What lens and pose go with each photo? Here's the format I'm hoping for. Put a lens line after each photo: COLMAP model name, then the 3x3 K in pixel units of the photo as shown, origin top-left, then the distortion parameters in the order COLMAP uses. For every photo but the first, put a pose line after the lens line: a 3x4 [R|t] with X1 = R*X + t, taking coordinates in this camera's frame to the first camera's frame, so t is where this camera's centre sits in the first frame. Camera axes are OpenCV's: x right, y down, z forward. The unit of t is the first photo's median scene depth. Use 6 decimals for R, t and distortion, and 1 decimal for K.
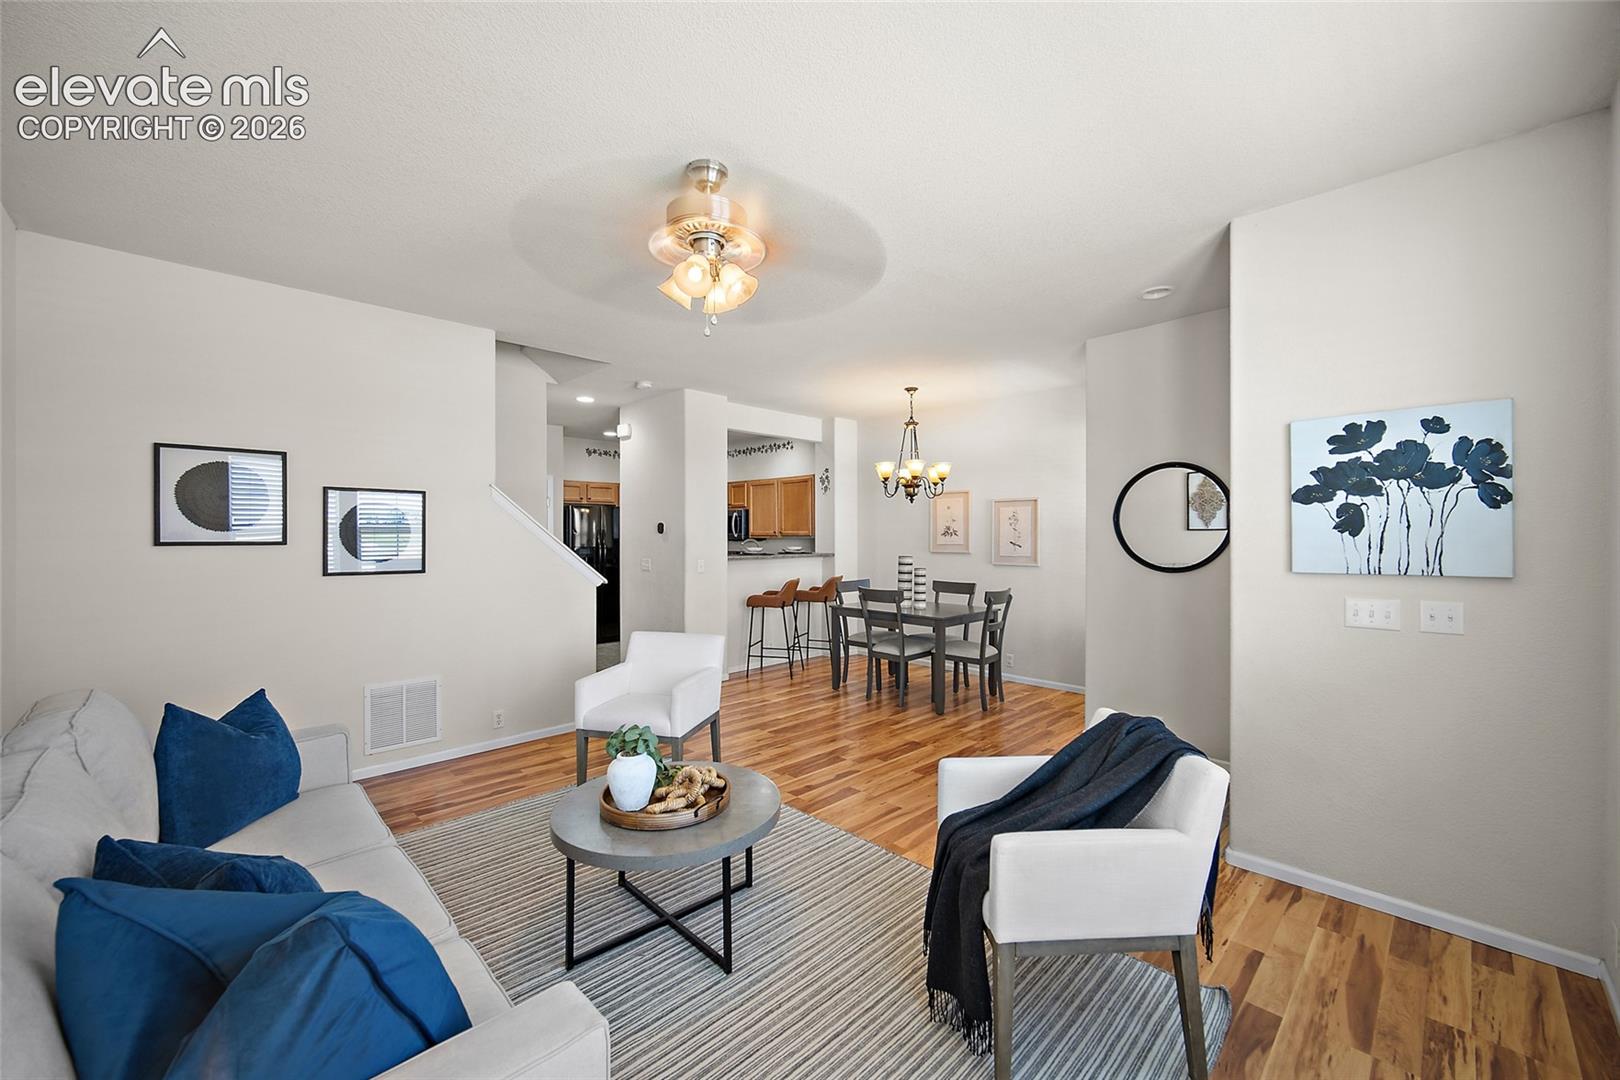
lens RADIAL K [[654.1, 0, 810.0], [0, 654.1, 540.0], [0, 0, 1]] dist [-0.000574, -0.000082]
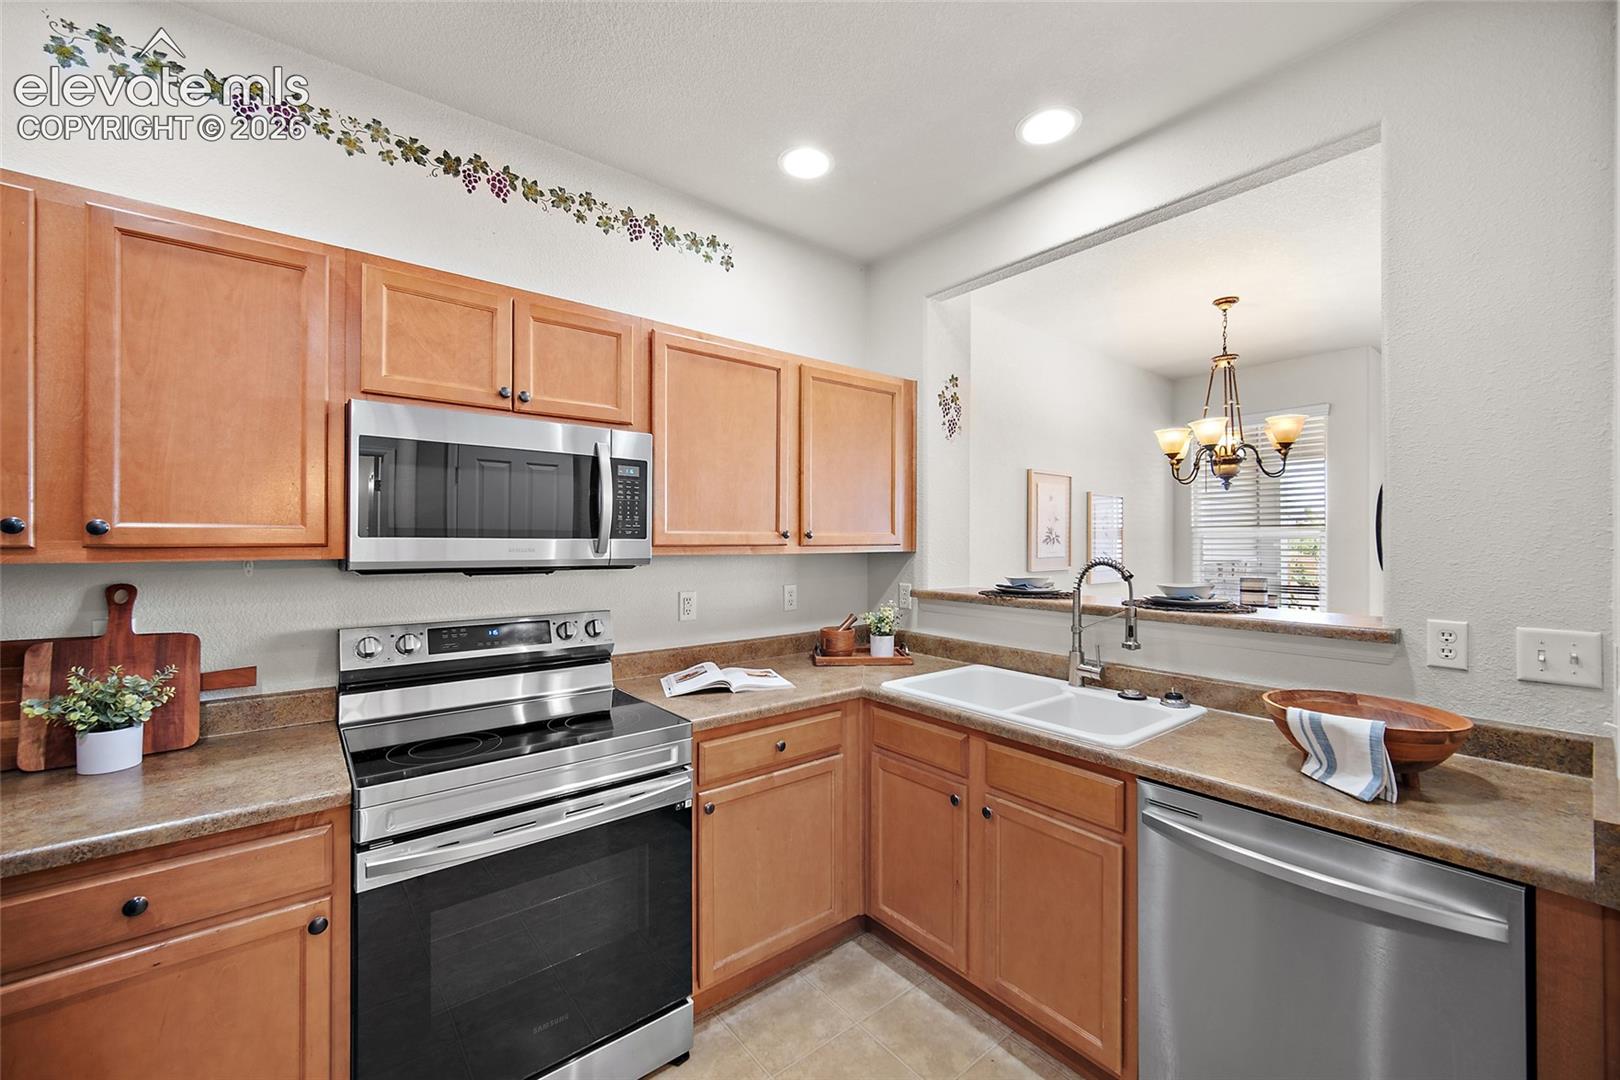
lens RADIAL K [[640.1, 0, 816.8], [0, 640.1, 535.2], [0, 0, 1]] dist [-0.002548, 0.000032]
pose [[0.090631, 0.007230, 0.995858, -0.430519], [0.007406, 0.999941, -0.007933, -0.011581], [-0.995857, 0.008095, 0.090572, 1.223454]]
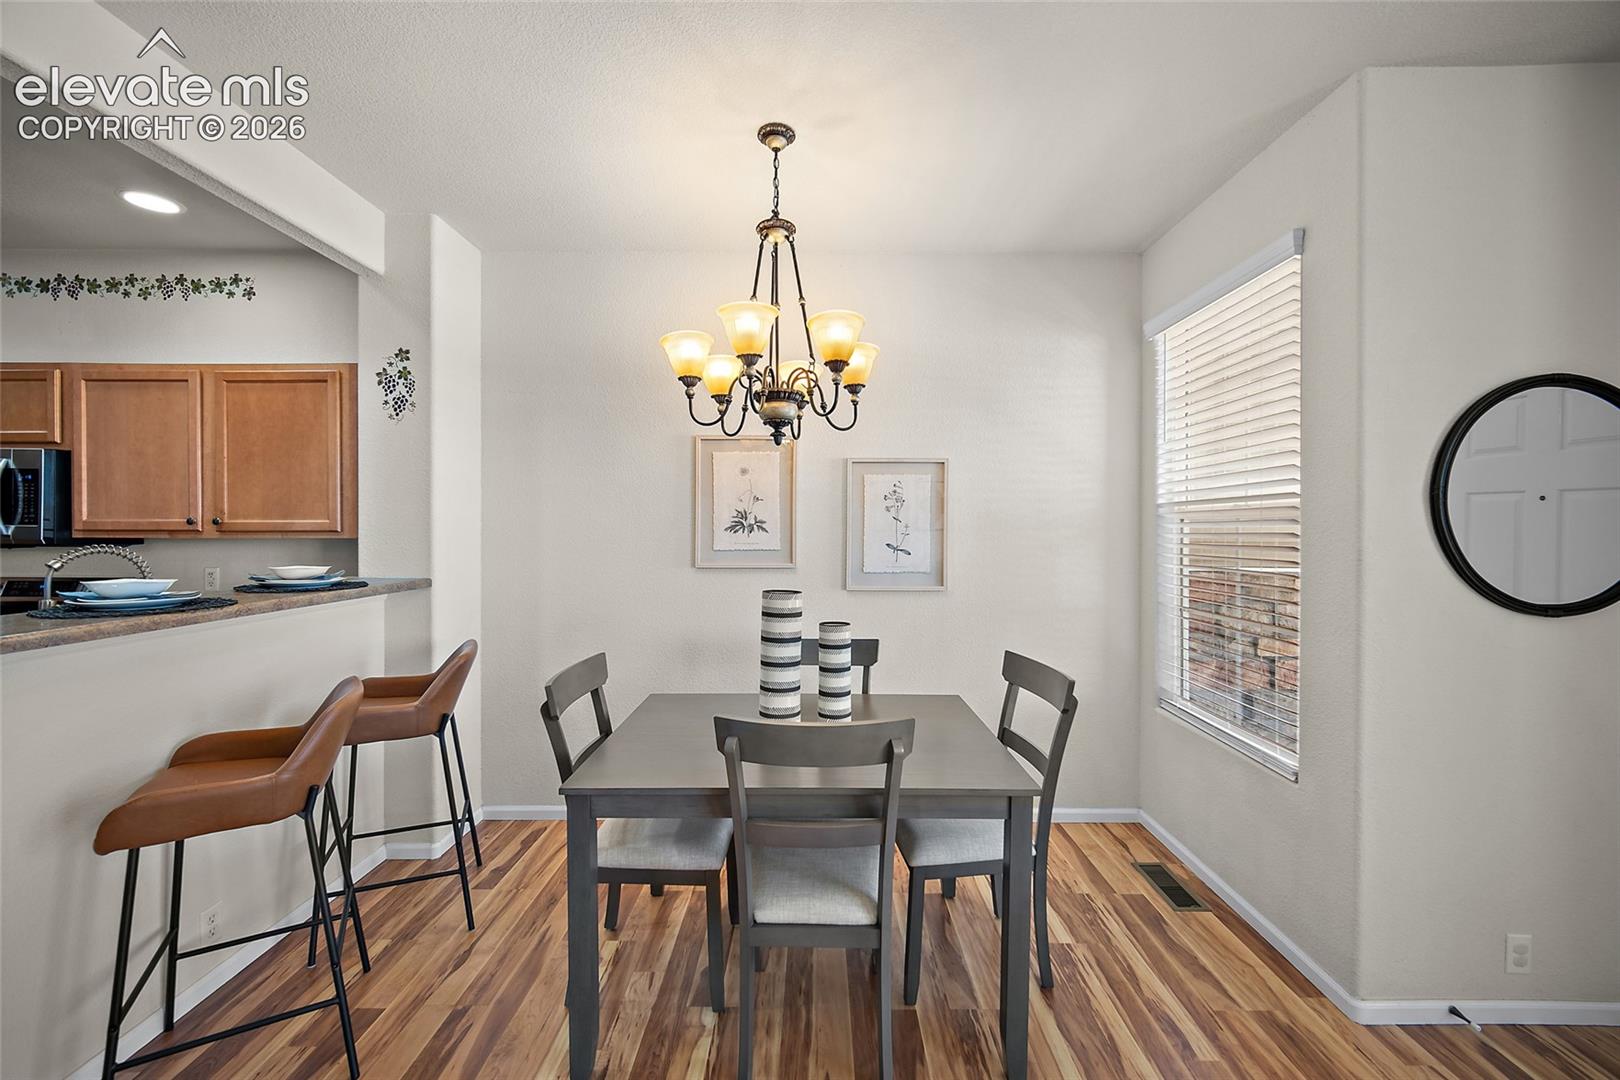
lens RADIAL K [[639.4, 0, 816.3], [0, 639.4, 530.2], [0, 0, 1]] dist [-0.005379, 0.002690]
pose [[0.702329, 0.000351, 0.711853, -0.078255], [0.002587, 0.999992, -0.003045, -0.006307], [-0.711848, 0.003980, 0.702322, 0.677415]]
